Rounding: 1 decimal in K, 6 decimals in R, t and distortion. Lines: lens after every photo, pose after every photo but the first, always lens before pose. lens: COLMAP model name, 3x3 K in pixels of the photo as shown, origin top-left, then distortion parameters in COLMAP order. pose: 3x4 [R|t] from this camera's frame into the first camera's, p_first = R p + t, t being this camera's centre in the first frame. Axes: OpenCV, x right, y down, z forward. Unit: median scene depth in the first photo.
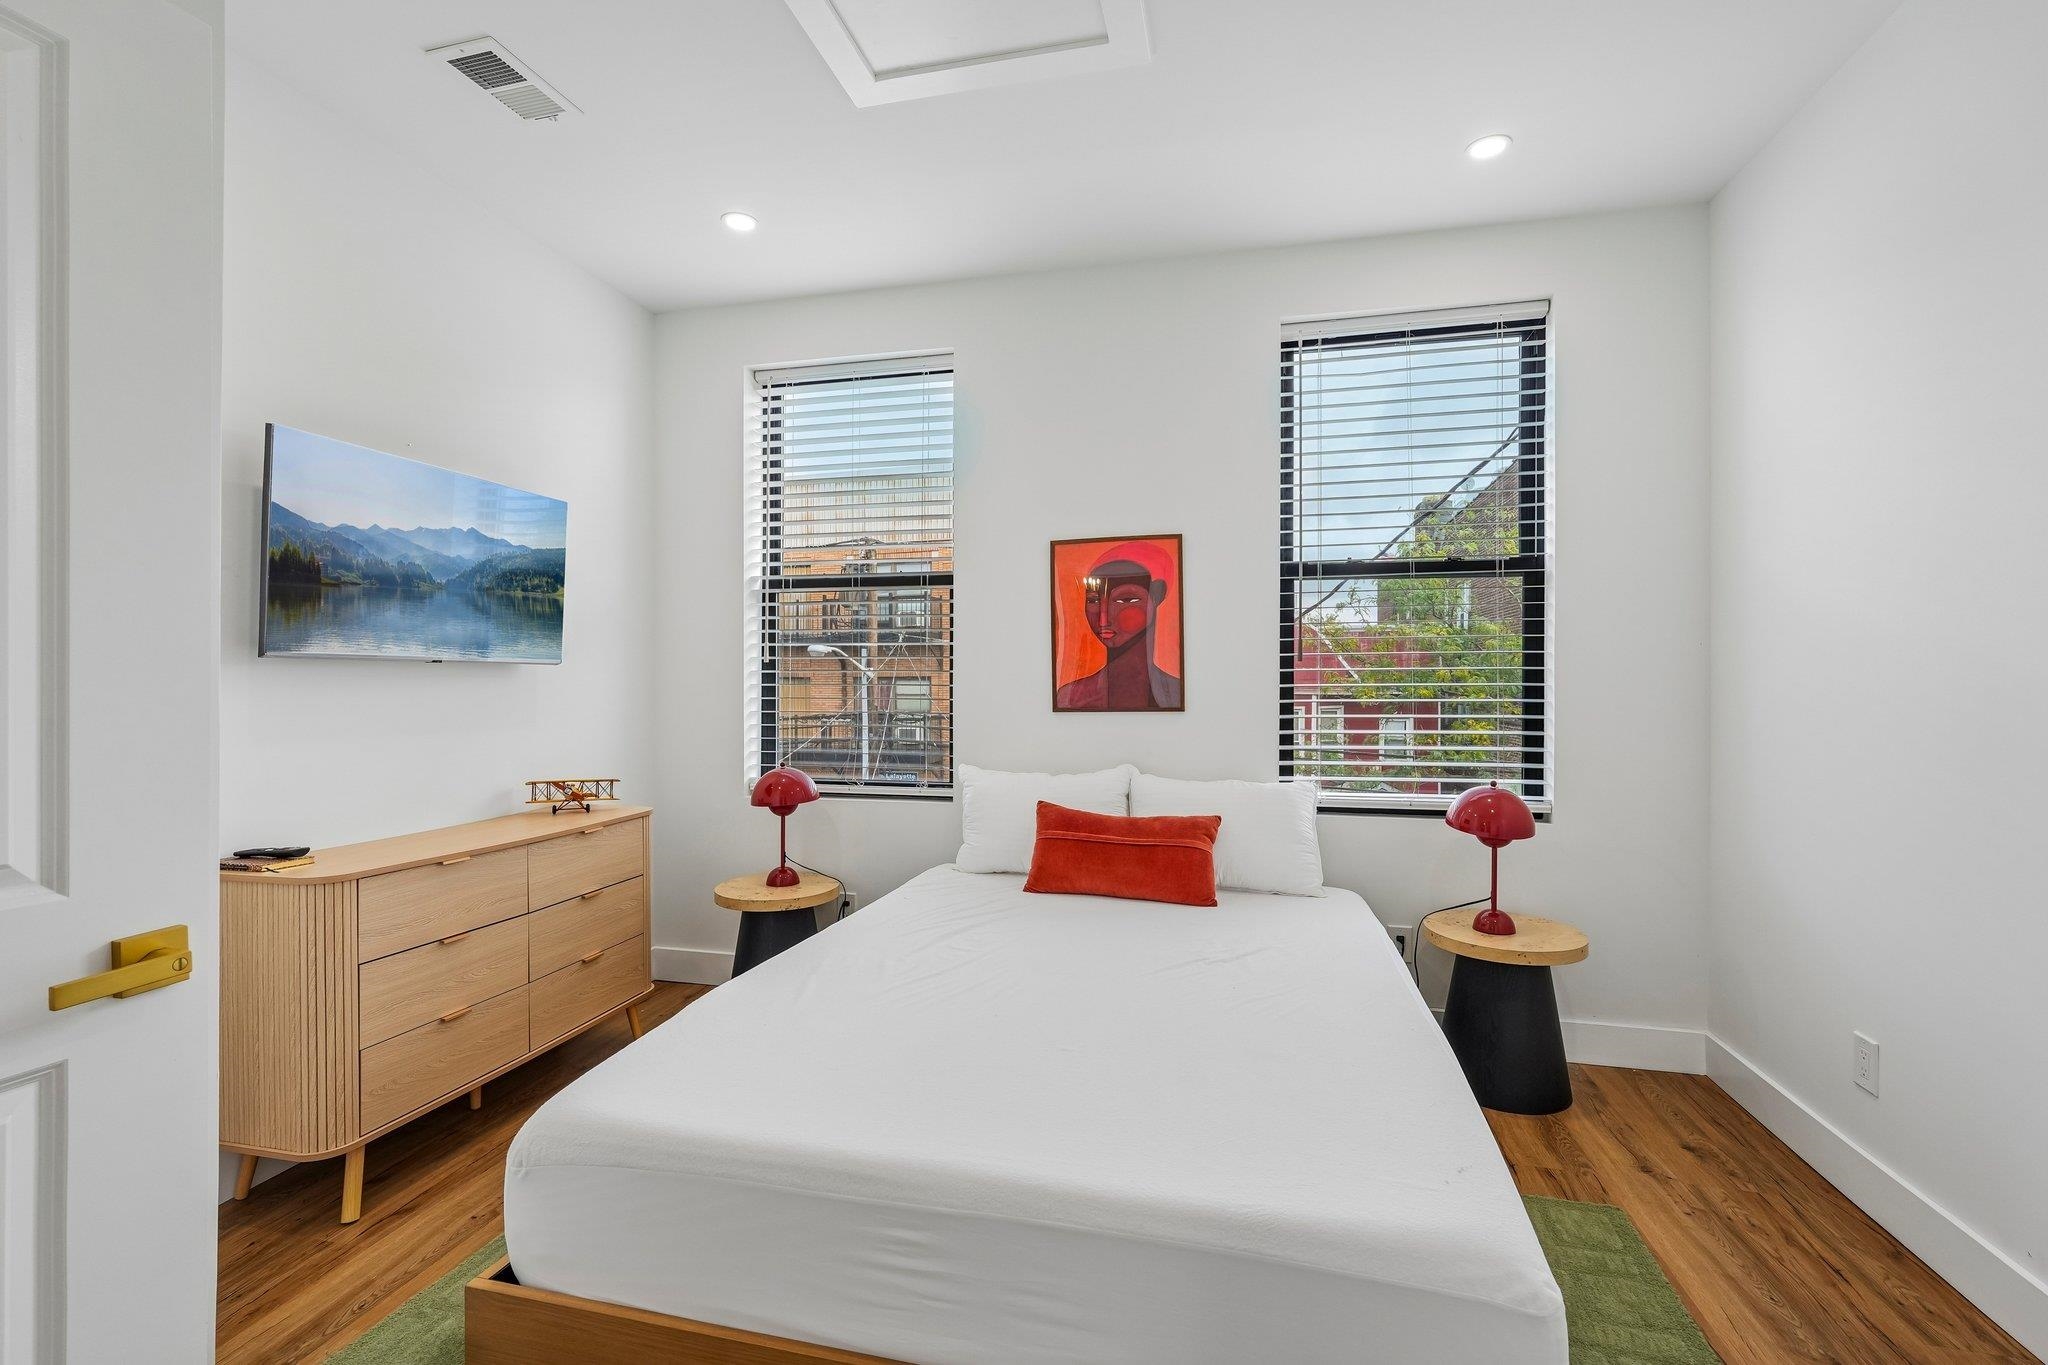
lens RADIAL K [[916.9, 0, 1030.4], [0, 916.9, 681.8], [0, 0, 1]] dist [-0.029179, 0.022773]
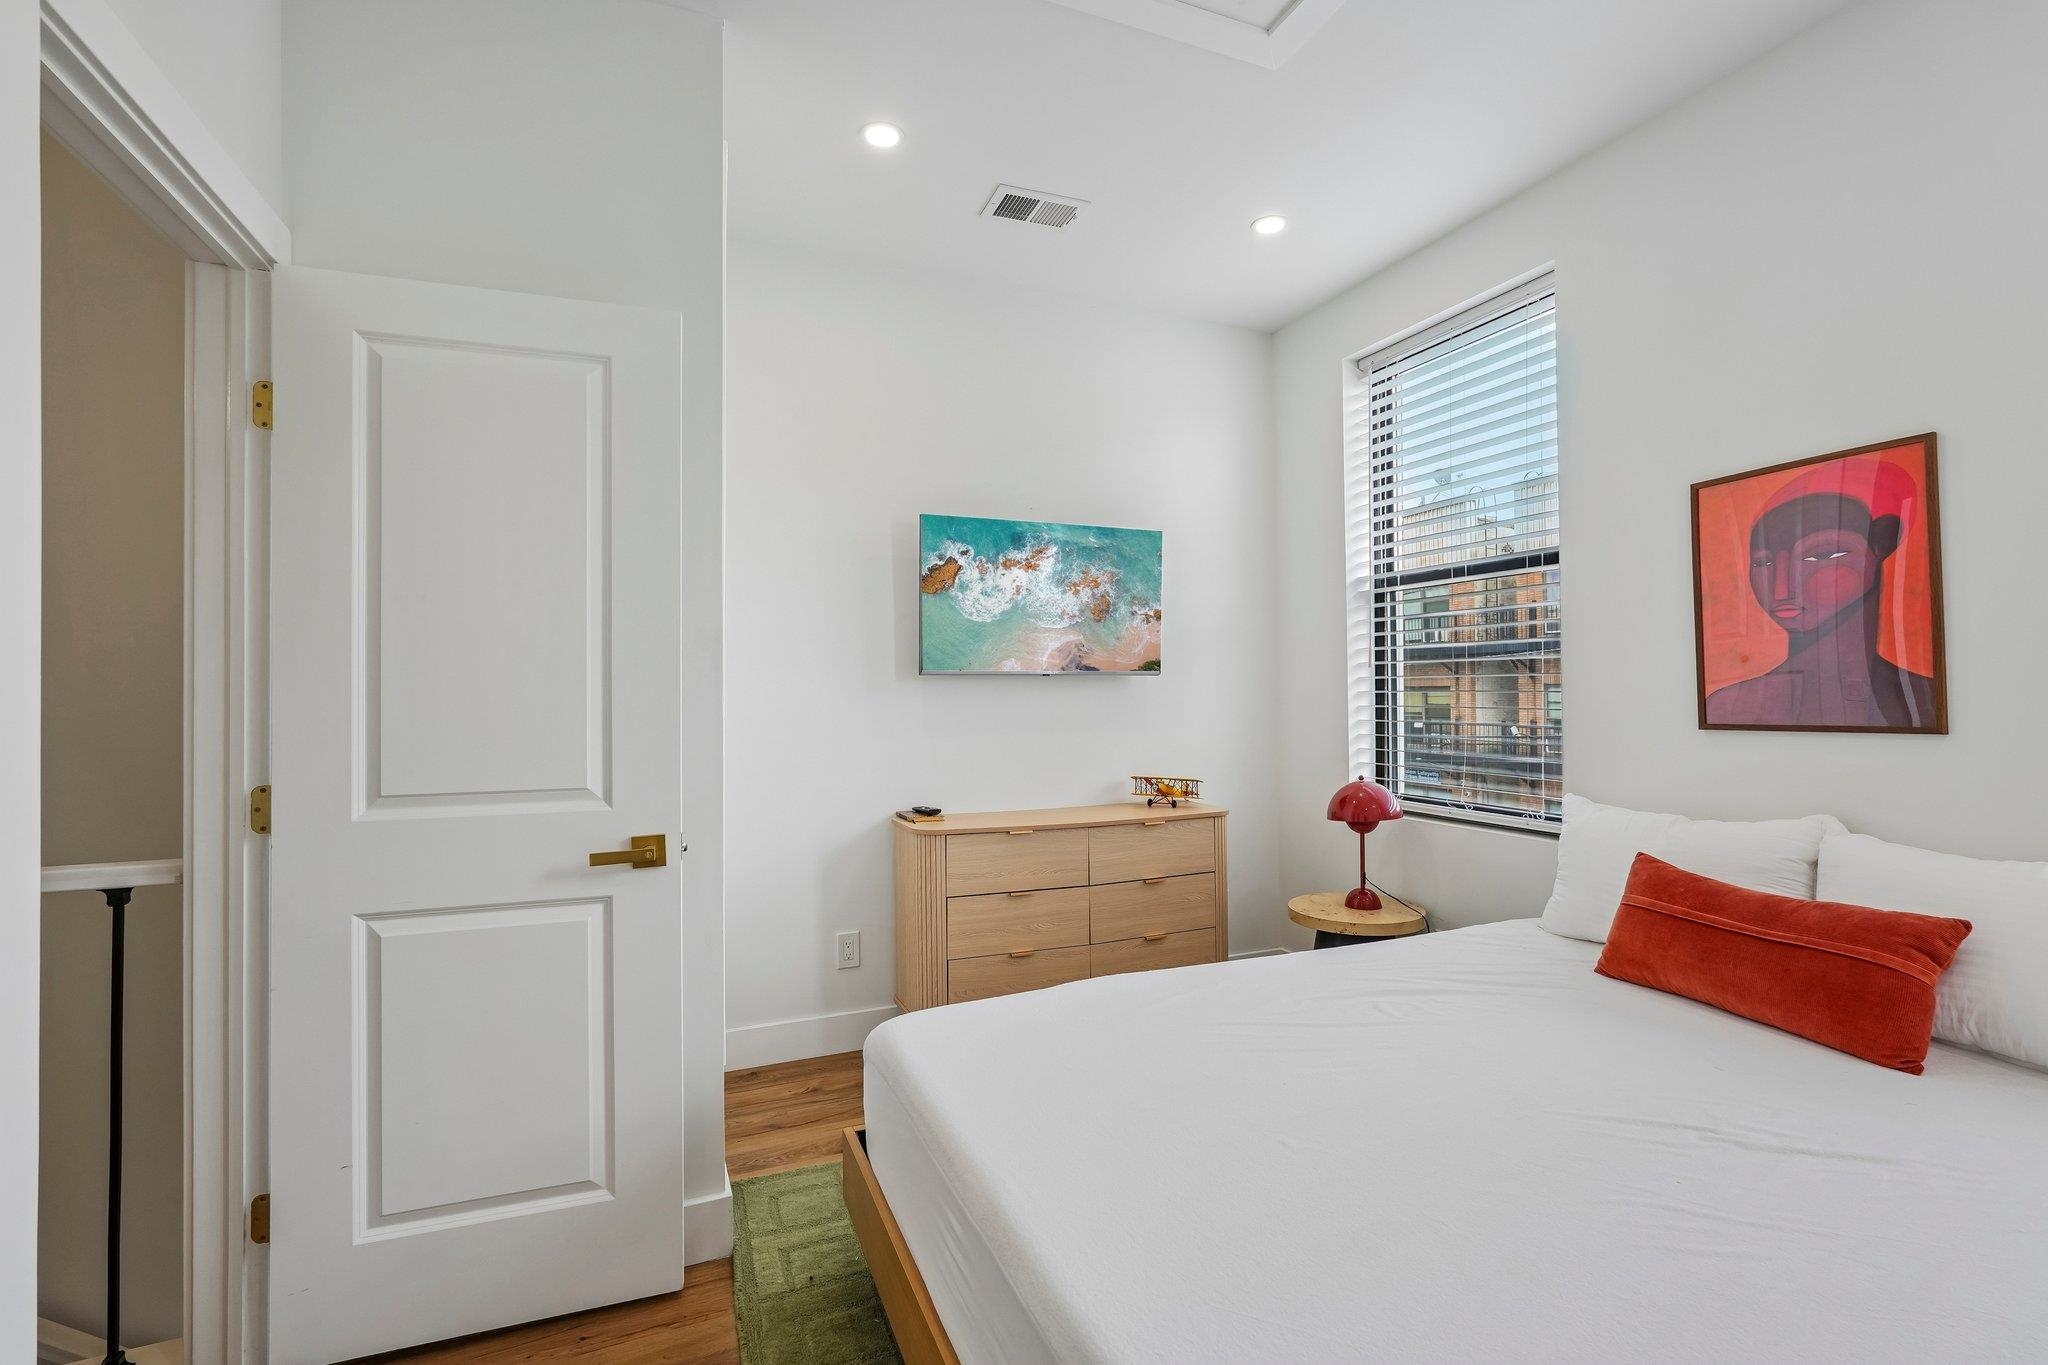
lens RADIAL K [[924.0, 0, 1008.2], [0, 924.0, 678.4], [0, 0, 1]] dist [-0.000554, 0.000139]
pose [[0.581854, -0.016415, -0.813128, 0.310248], [0.007968, 0.999863, -0.014483, 0.000453], [0.813255, 0.001948, 0.581905, 0.176270]]
